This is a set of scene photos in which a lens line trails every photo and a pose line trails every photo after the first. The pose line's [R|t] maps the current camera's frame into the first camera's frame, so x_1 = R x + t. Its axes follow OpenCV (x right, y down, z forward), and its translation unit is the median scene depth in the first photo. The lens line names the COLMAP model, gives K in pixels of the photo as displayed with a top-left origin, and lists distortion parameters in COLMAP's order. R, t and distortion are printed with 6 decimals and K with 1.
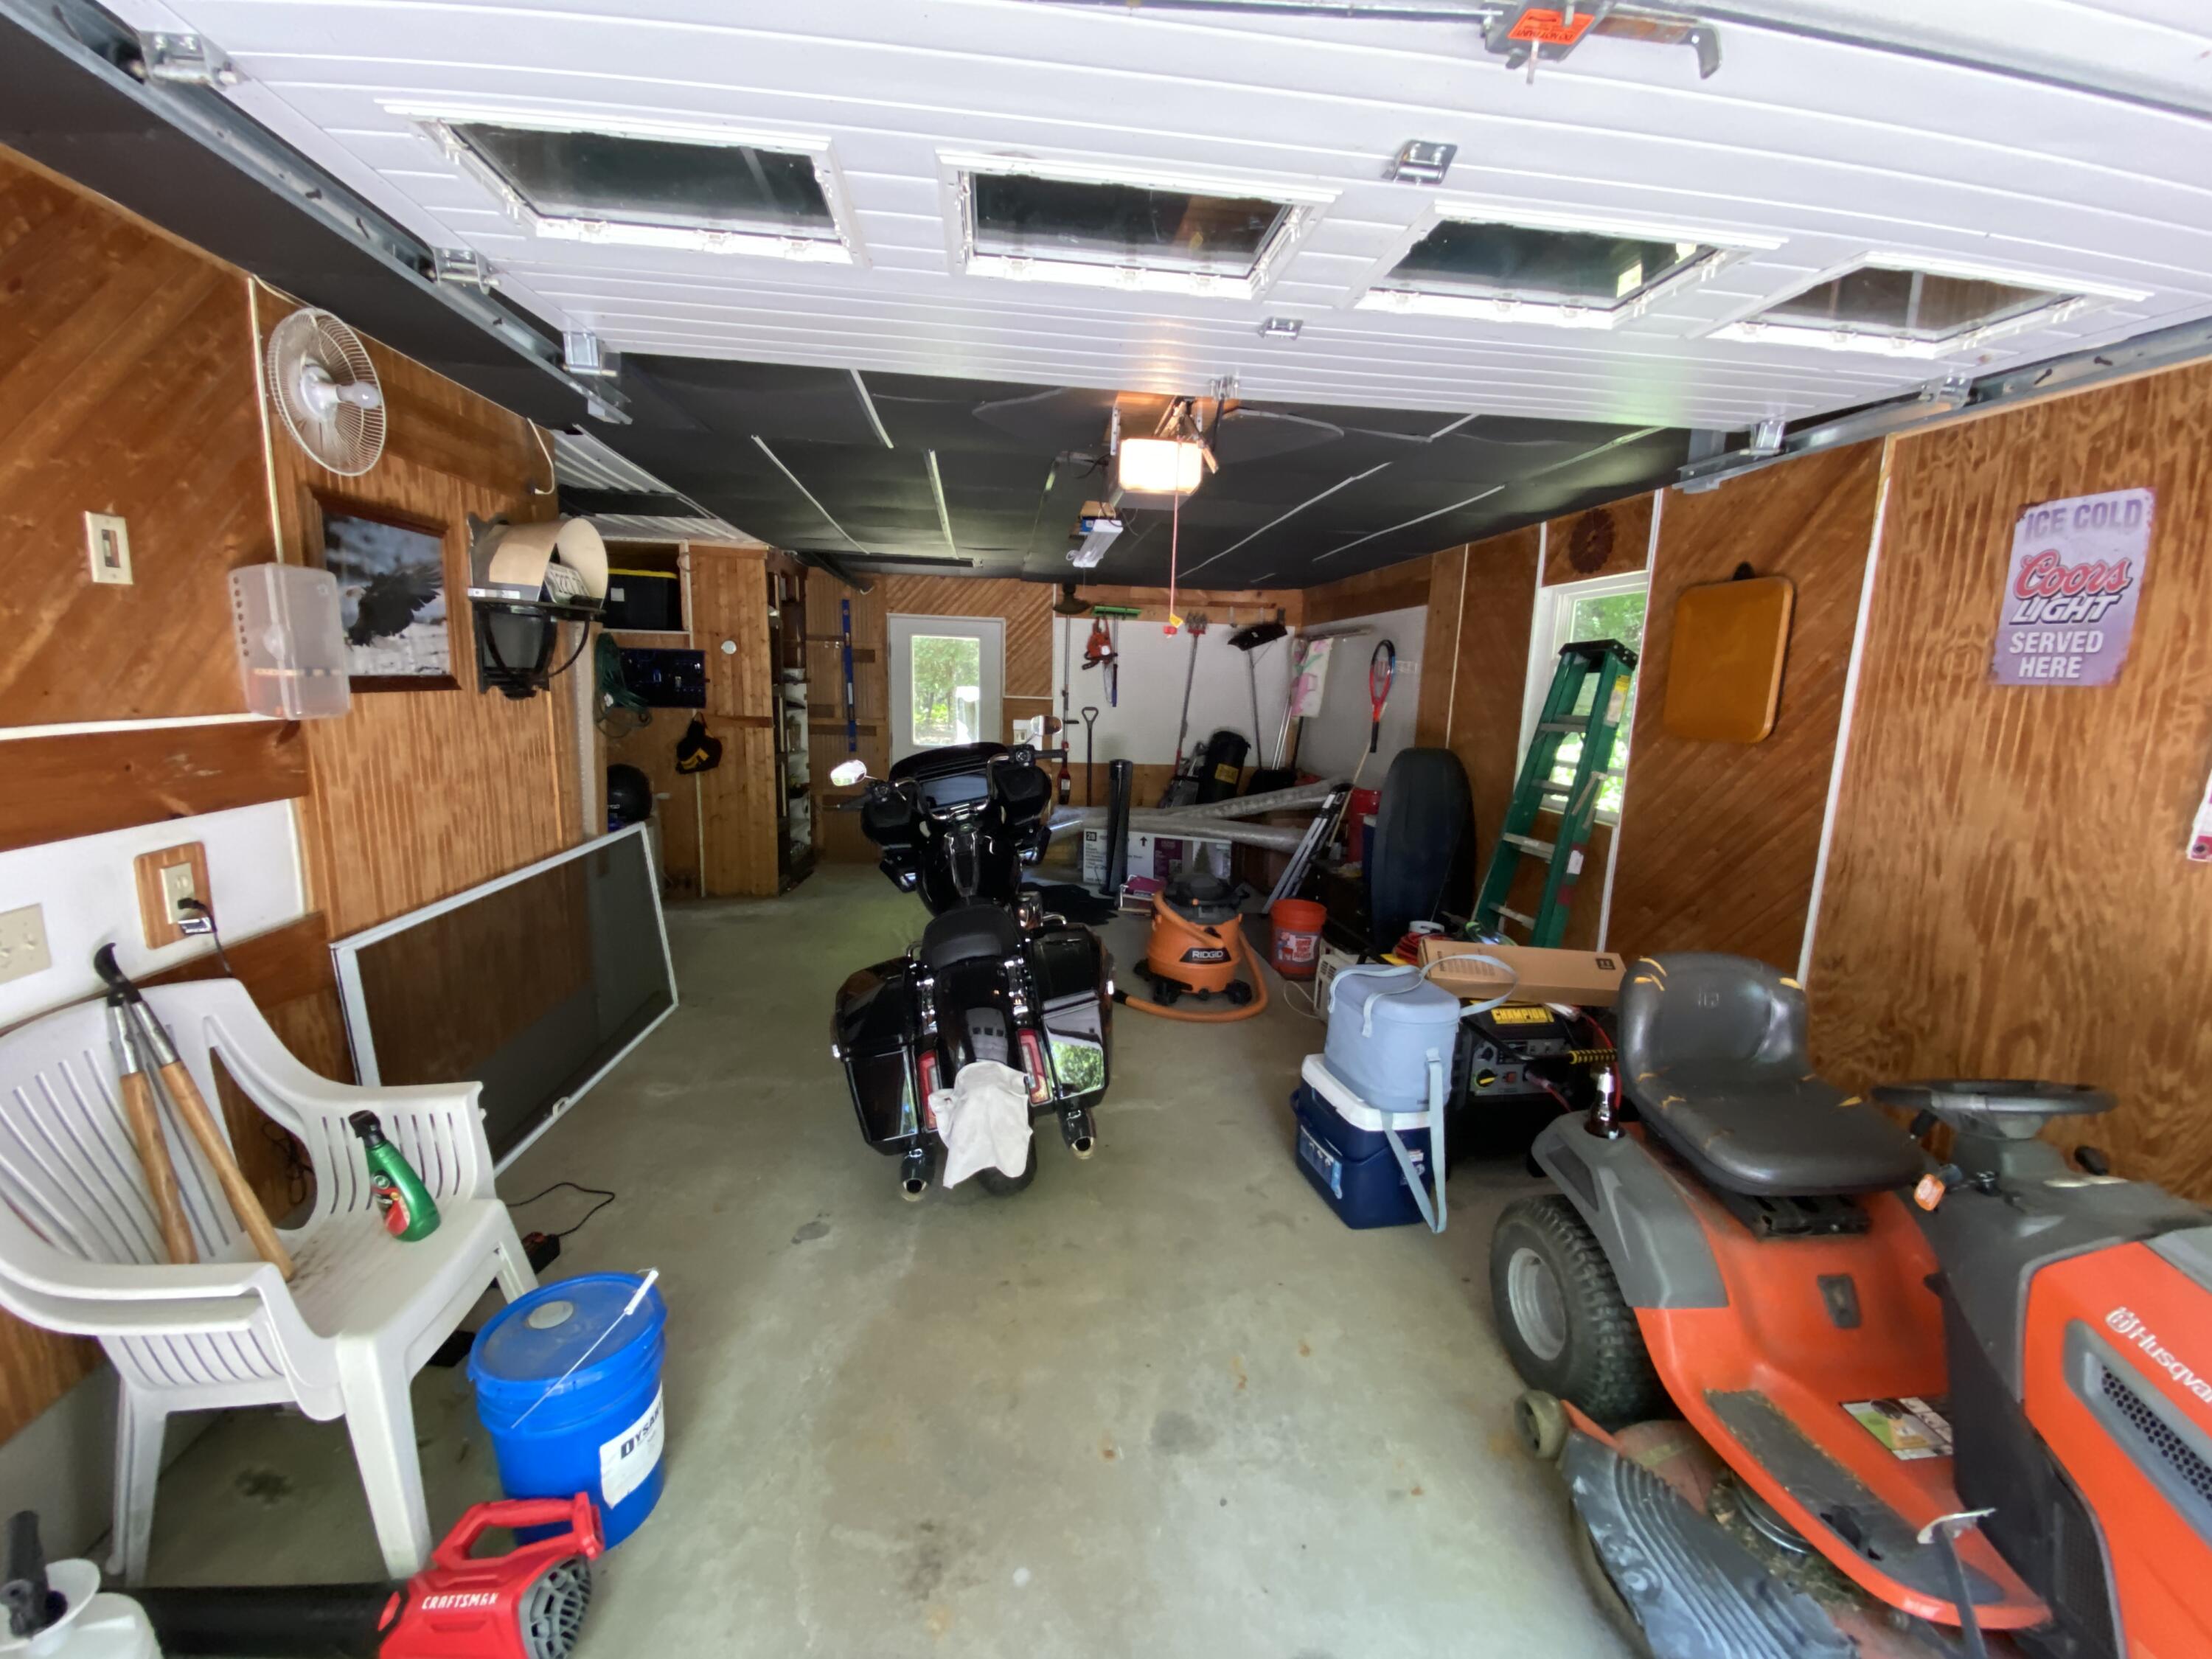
lens RADIAL K [[900.0, 0, 1106.0], [0, 900.0, 829.5], [0, 0, 1]] dist [0.042119, -0.030691]
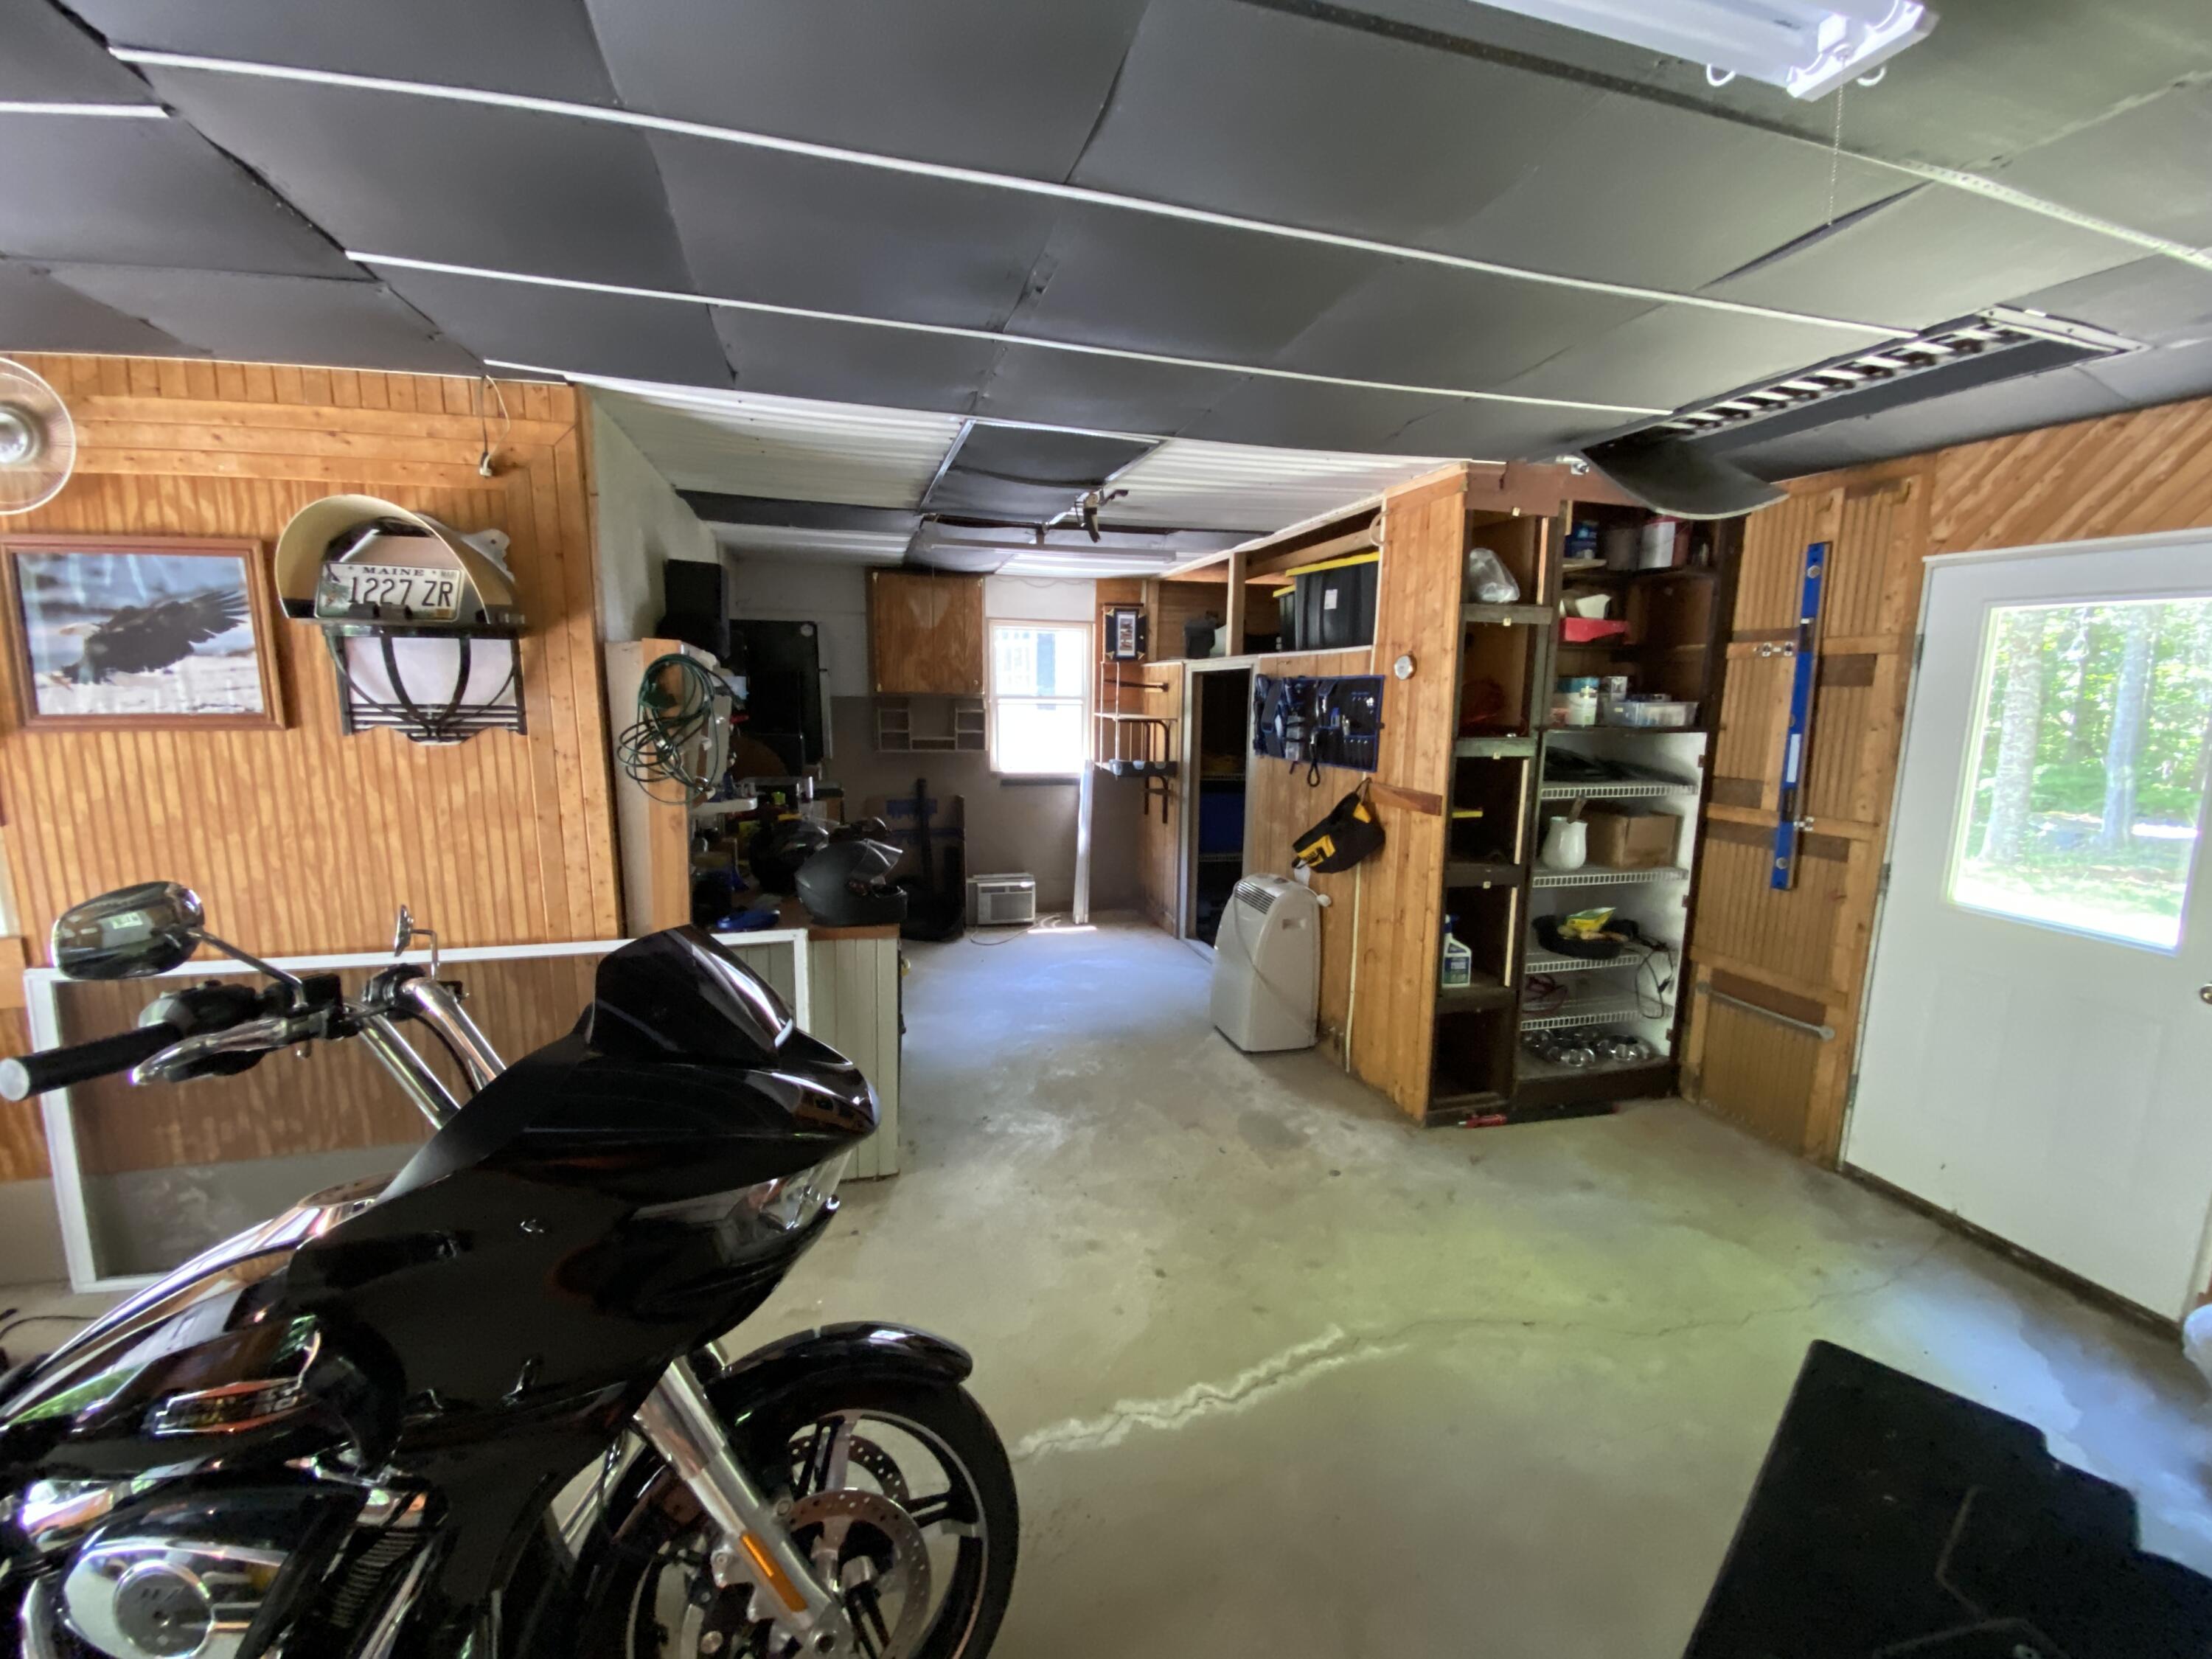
lens RADIAL K [[900.0, 0, 1106.0], [0, 900.0, 829.5], [0, 0, 1]] dist [0.042119, -0.030691]
pose [[0.153569, 0.126135, -0.980054, 0.120074], [-0.169914, 0.980417, 0.099557, -0.126512], [0.973420, 0.151236, 0.171993, 0.735404]]
